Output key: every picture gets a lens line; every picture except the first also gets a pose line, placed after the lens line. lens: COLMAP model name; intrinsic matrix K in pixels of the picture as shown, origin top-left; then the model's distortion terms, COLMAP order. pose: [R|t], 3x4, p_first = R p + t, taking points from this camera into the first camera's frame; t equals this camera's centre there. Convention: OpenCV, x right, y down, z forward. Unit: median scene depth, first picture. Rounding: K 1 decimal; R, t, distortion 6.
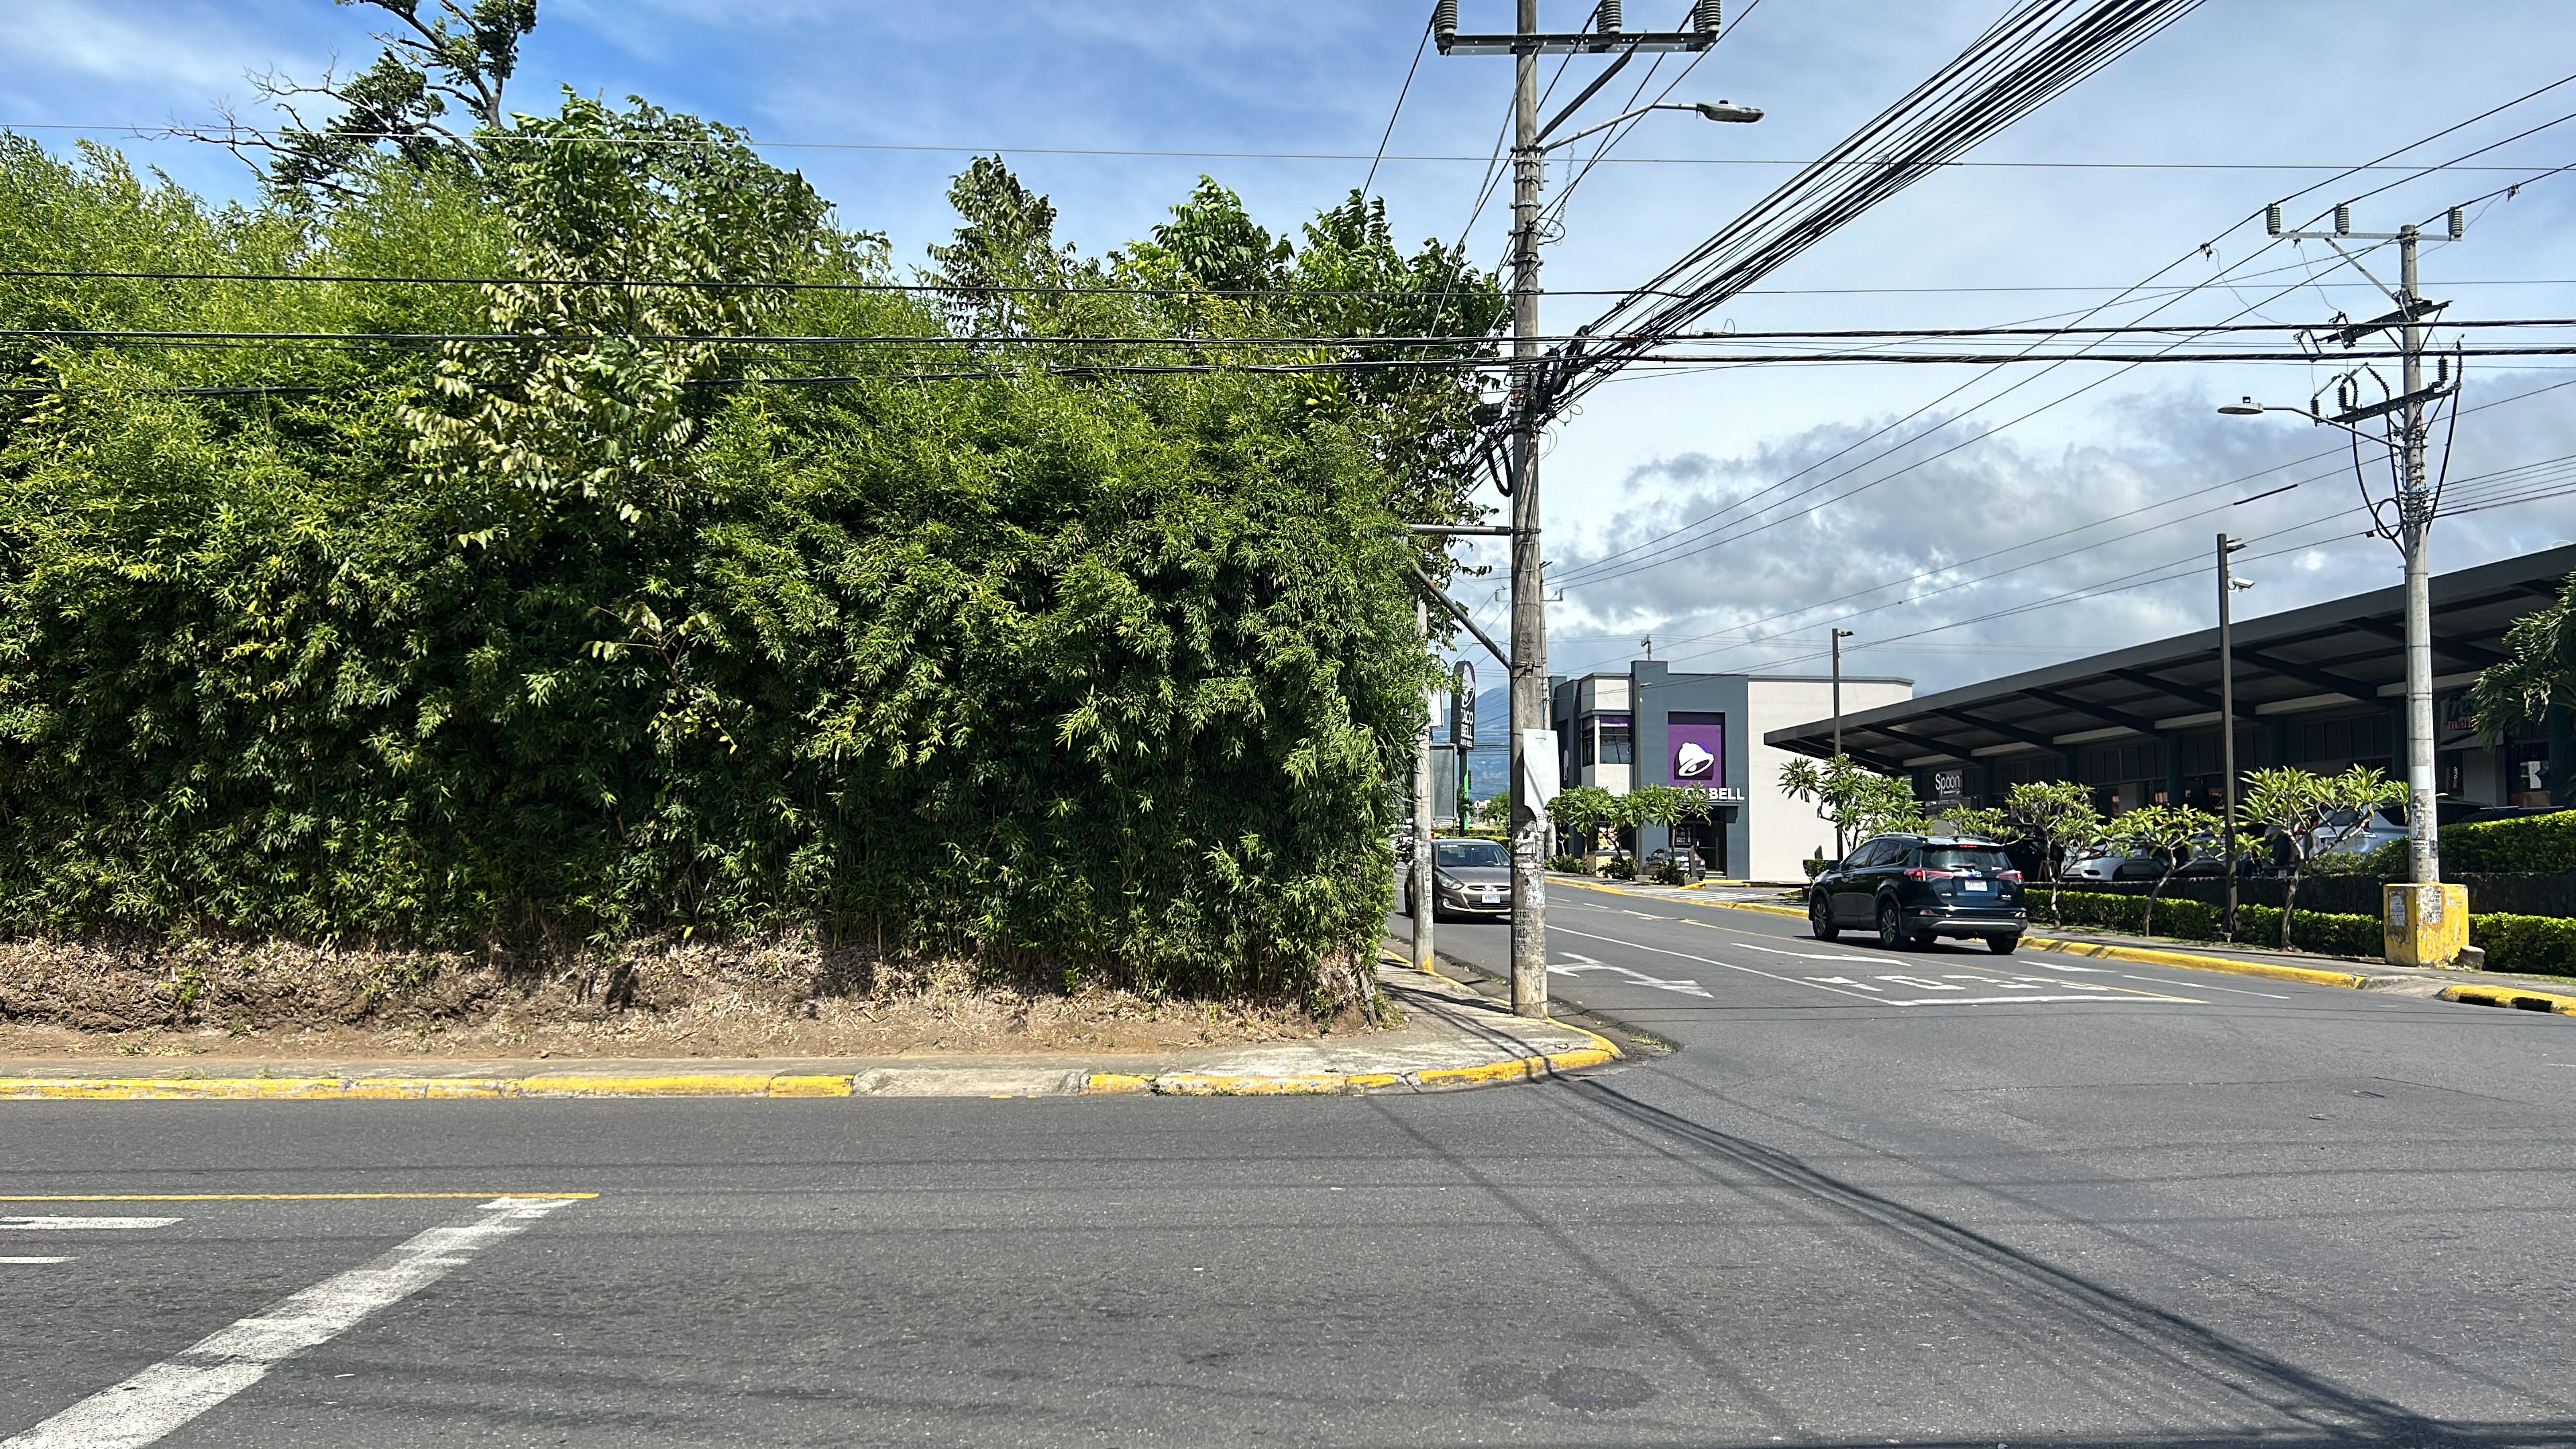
lens RADIAL K [[2055.8, 0, 1288.0], [0, 2055.8, 724.5], [0, 0, 1]] dist [0.096491, -0.128926]
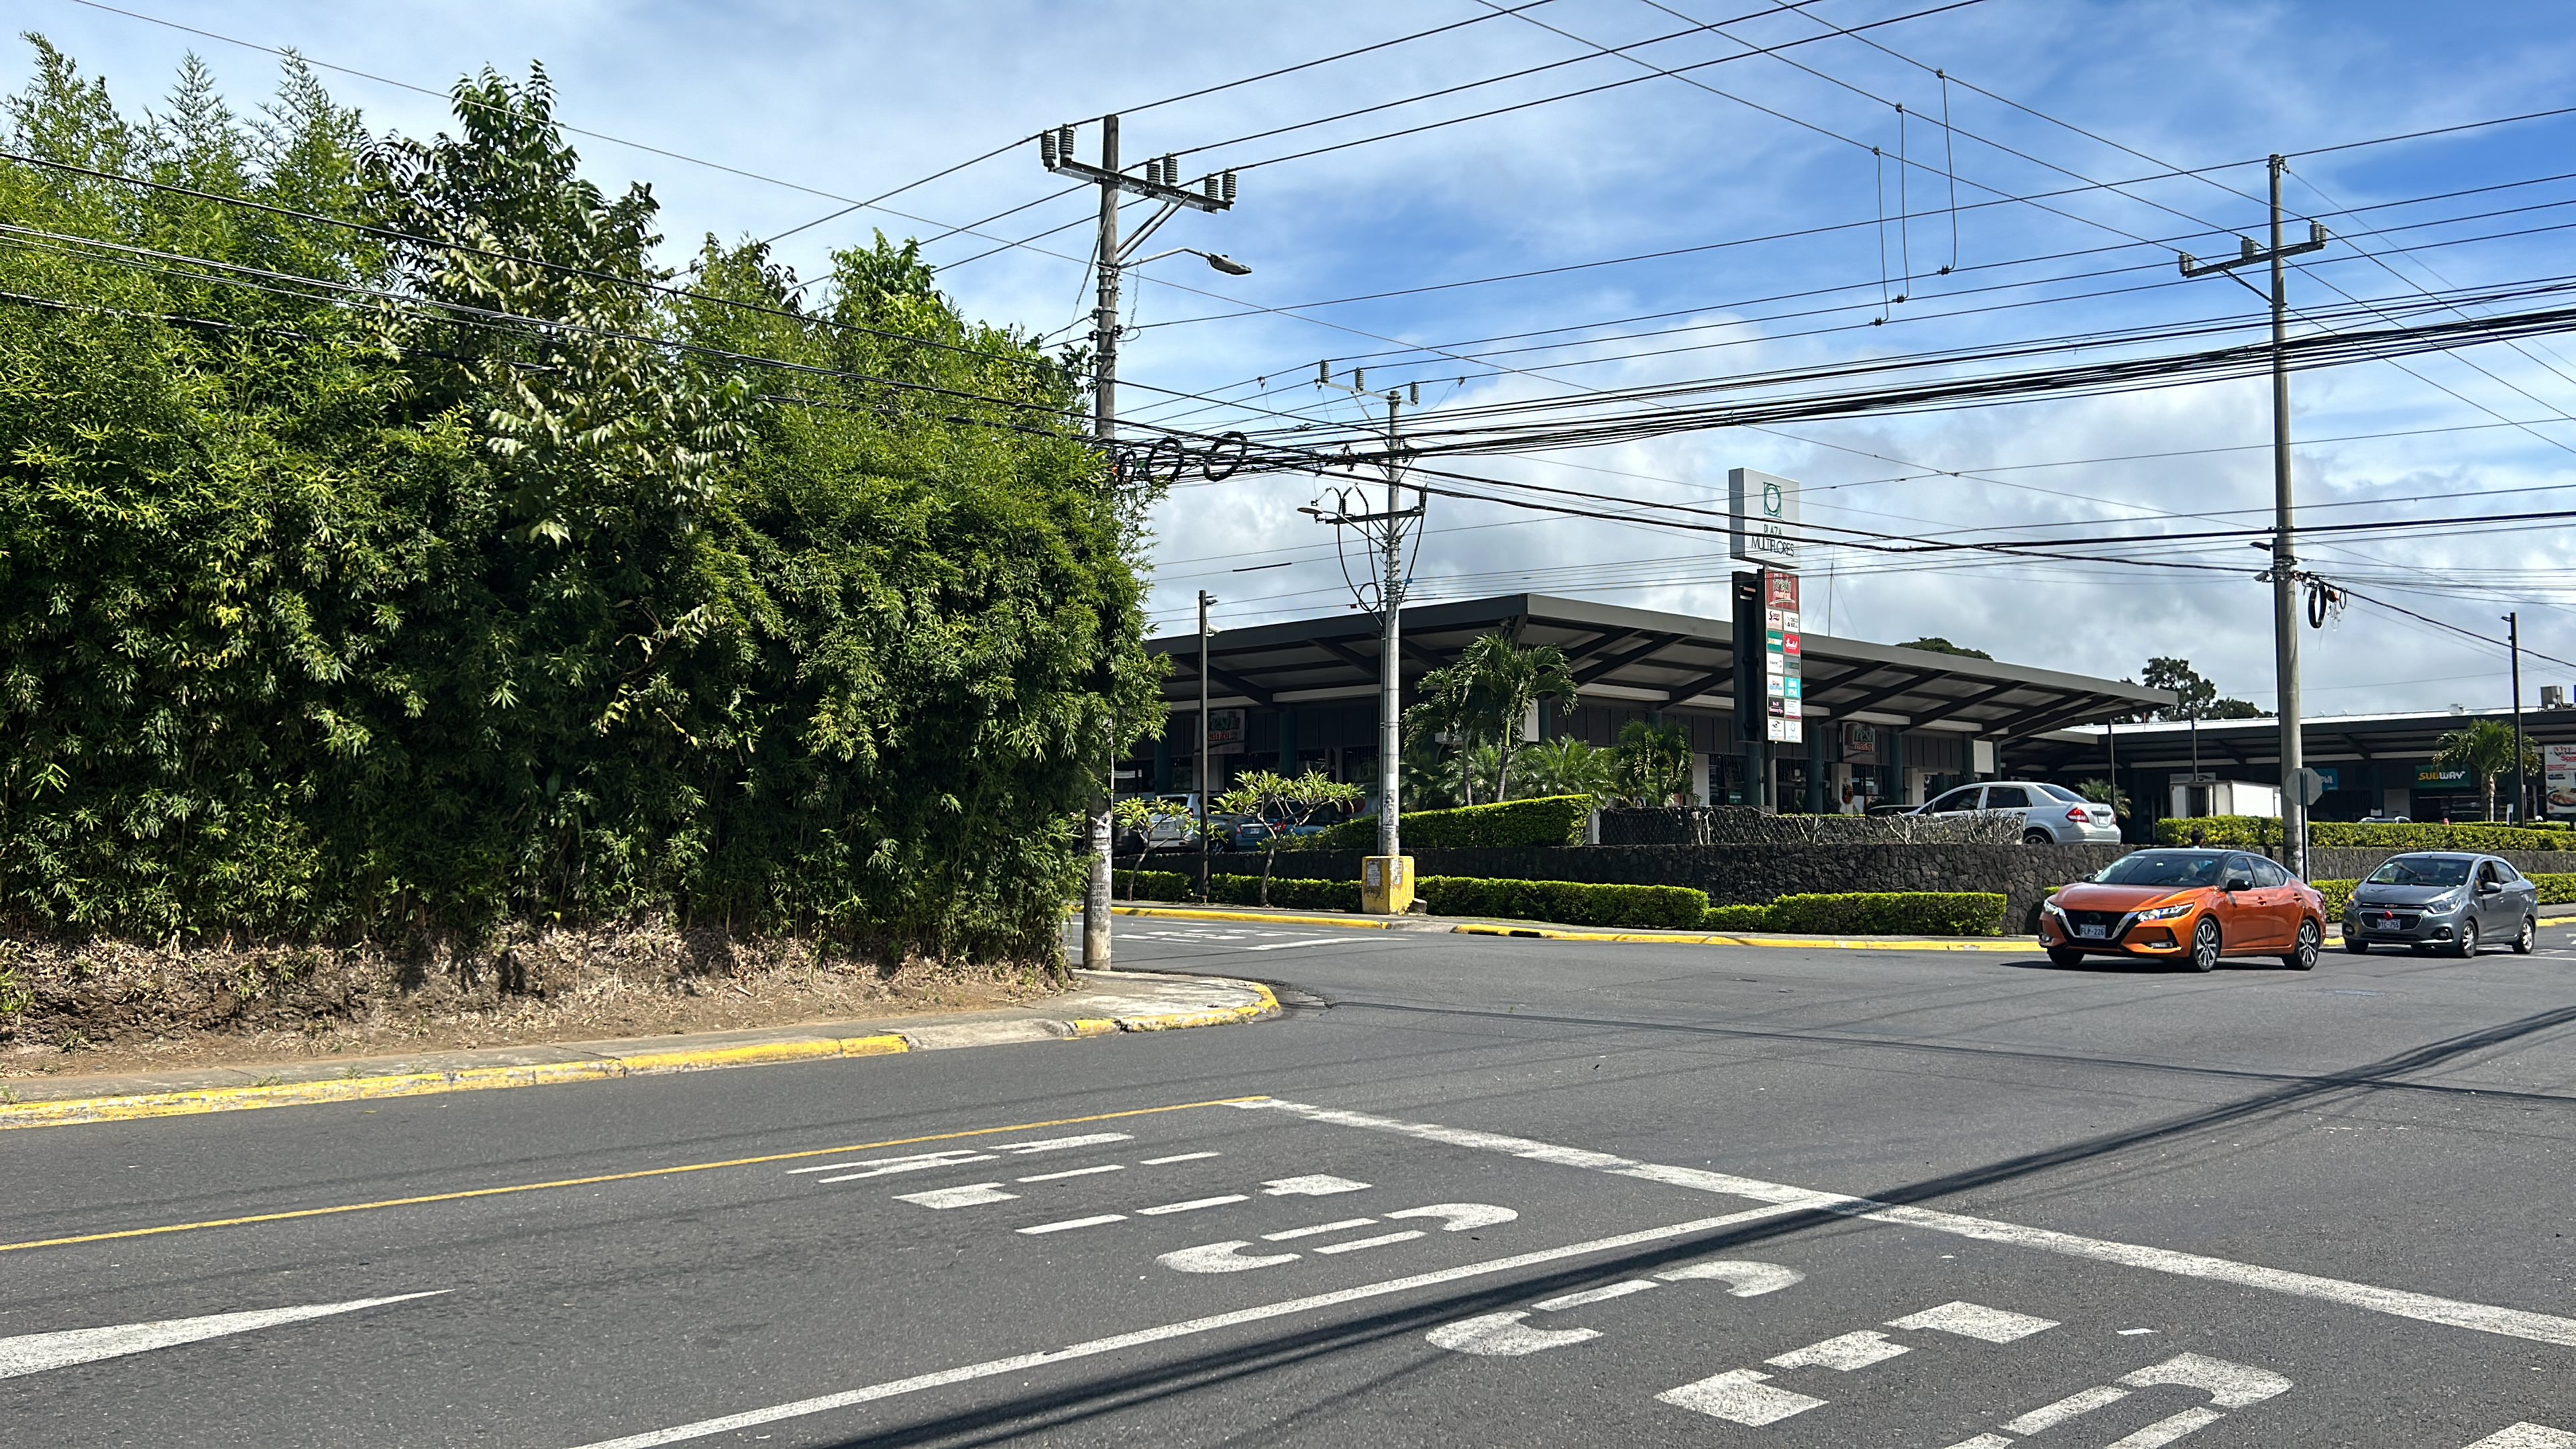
lens RADIAL K [[2055.8, 0, 1288.0], [0, 2055.8, 724.5], [0, 0, 1]] dist [0.096491, -0.128926]
pose [[0.738281, 0.034730, 0.673598, -0.715263], [-0.040181, 0.999164, -0.007477, -0.000312], [-0.673295, -0.021546, 0.739060, 0.019270]]
